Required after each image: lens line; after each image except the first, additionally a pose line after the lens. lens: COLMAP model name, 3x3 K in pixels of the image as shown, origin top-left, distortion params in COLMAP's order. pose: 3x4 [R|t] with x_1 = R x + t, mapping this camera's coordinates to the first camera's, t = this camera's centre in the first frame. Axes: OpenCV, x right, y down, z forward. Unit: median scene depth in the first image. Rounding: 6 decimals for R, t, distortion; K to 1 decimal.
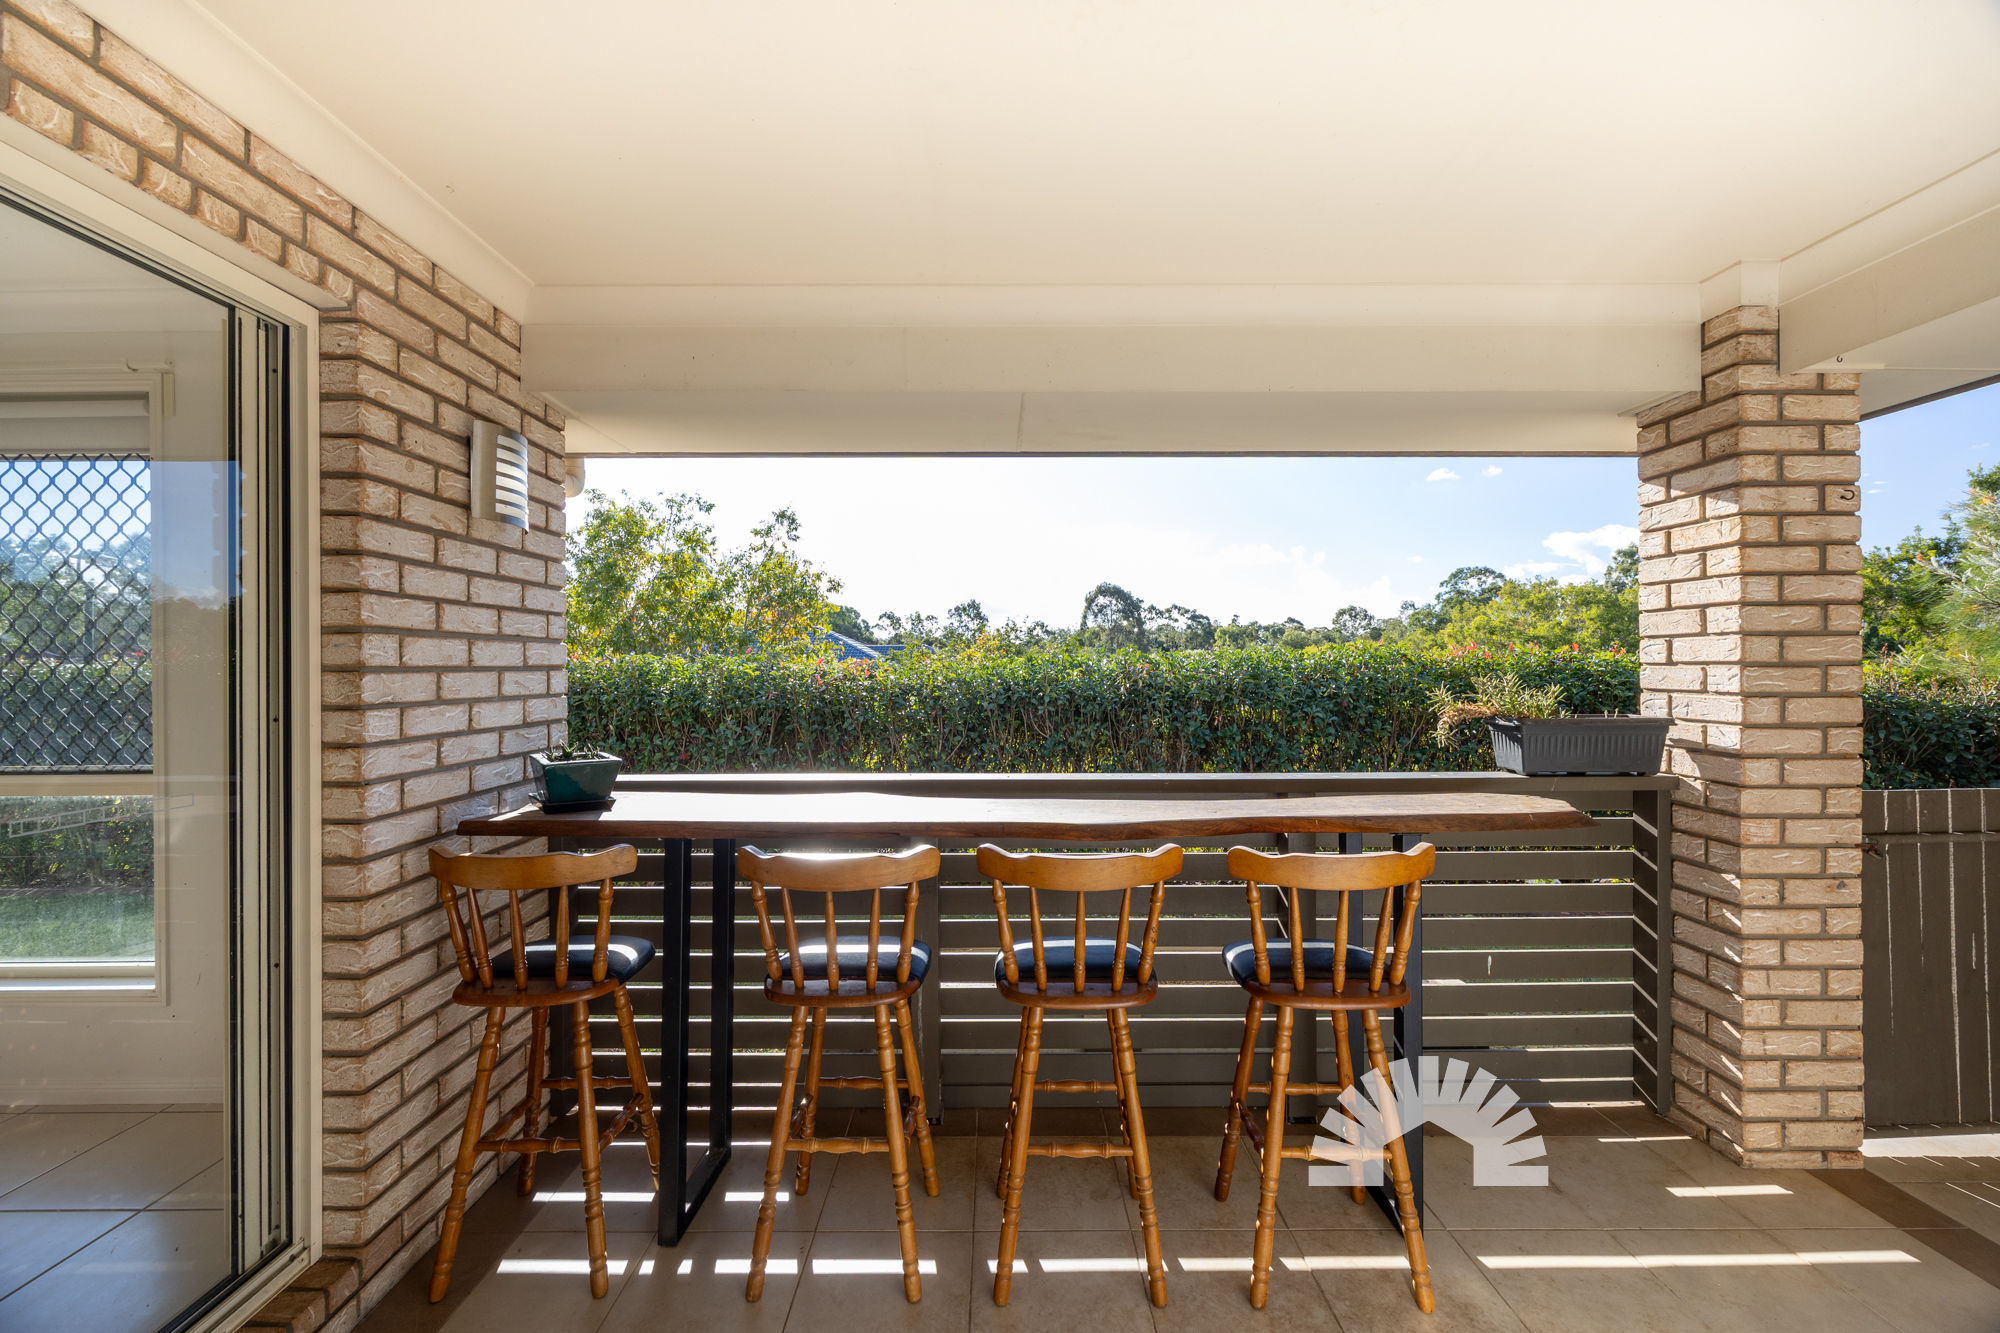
lens RADIAL K [[764.3, 0, 995.4], [0, 764.3, 671.2], [0, 0, 1]] dist [-0.001656, -0.000339]
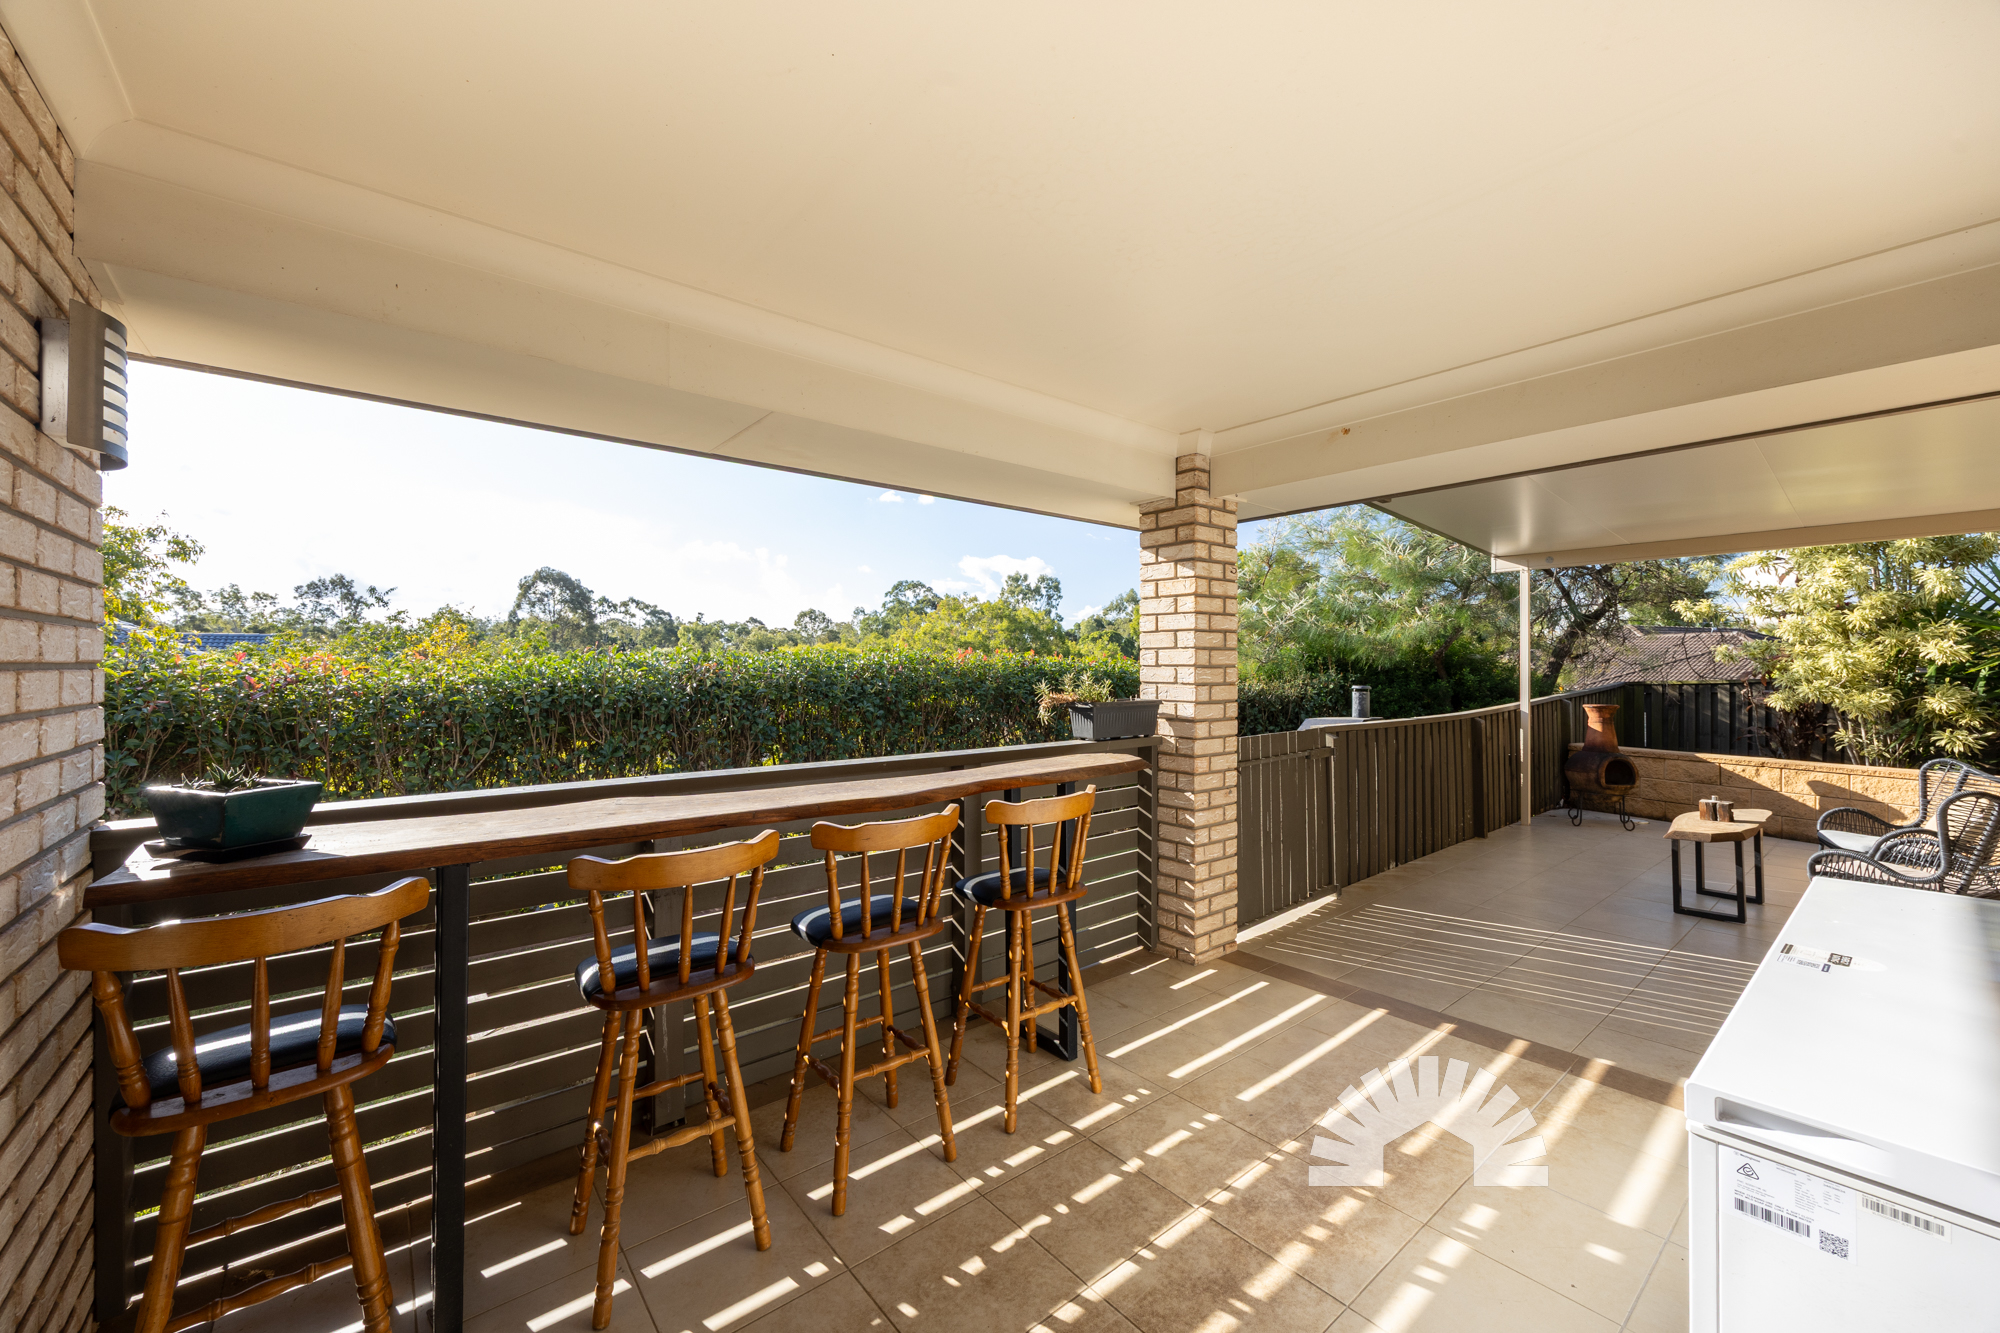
lens RADIAL K [[783.3, 0, 1004.8], [0, 783.3, 674.7], [0, 0, 1]] dist [-0.001040, -0.000107]
pose [[0.769473, -0.003244, 0.638671, -0.420952], [0.000168, 0.999988, 0.004877, 0.000751], [-0.638679, -0.003646, 0.769465, -0.056204]]
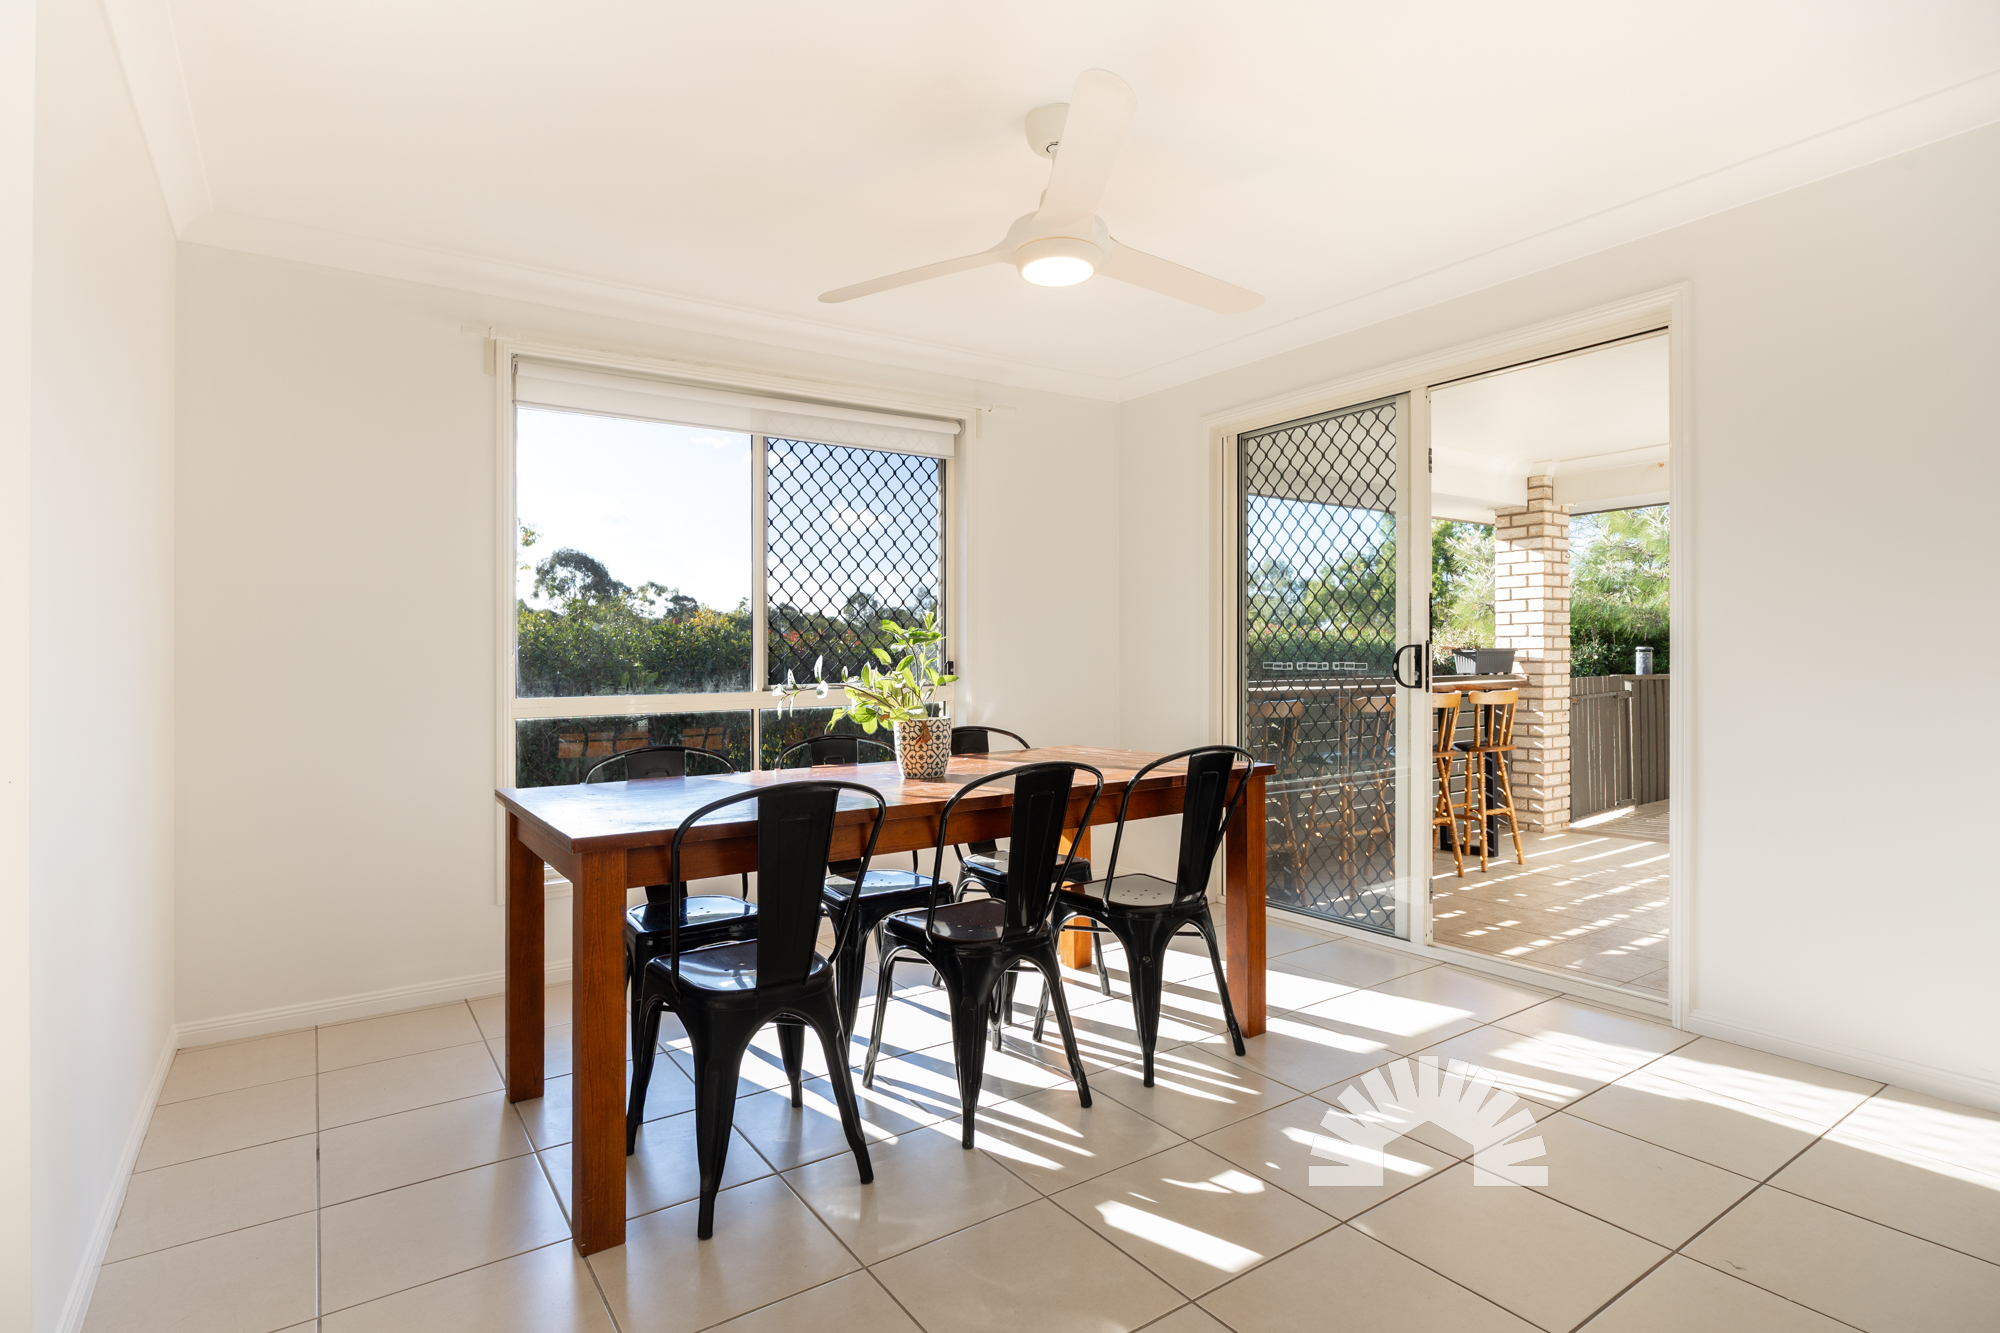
lens RADIAL K [[1072.3, 0, 971.8], [0, 1072.3, 693.4], [0, 0, 1]] dist [-0.006585, -0.000186]
pose [[0.820542, -0.021630, 0.571177, -2.301751], [0.013002, 0.999731, 0.019181, 0.116031], [-0.571439, -0.008313, 0.820603, -0.701166]]
